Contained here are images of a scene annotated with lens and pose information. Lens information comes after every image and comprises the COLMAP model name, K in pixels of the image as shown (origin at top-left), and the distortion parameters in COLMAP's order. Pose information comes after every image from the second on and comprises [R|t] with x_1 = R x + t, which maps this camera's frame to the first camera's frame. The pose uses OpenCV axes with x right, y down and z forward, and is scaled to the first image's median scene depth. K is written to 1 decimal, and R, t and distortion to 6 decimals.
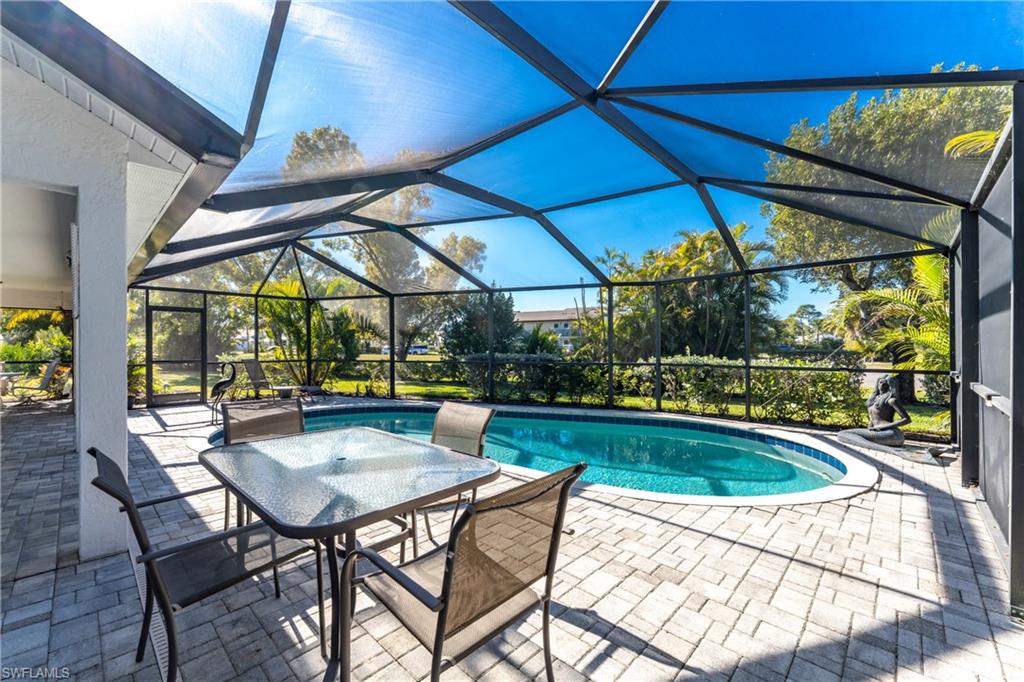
lens RADIAL K [[422.8, 0, 512.0], [0, 422.8, 341.0], [0, 0, 1]] dist [0.000823, -0.000029]
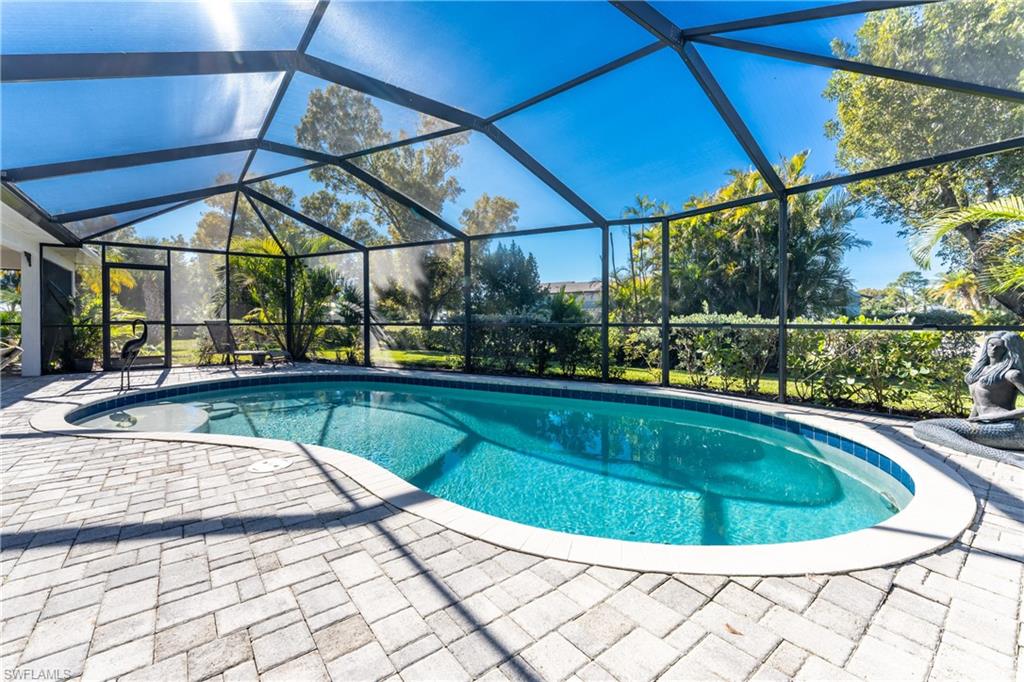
lens RADIAL K [[433.1, 0, 514.8], [0, 433.1, 317.6], [0, 0, 1]] dist [-0.000042, 0.000606]
pose [[0.991146, 0.000431, -0.132772, 0.191526], [0.000528, 0.999974, 0.007190, 0.038493], [0.132772, -0.007197, 0.991120, 0.202856]]
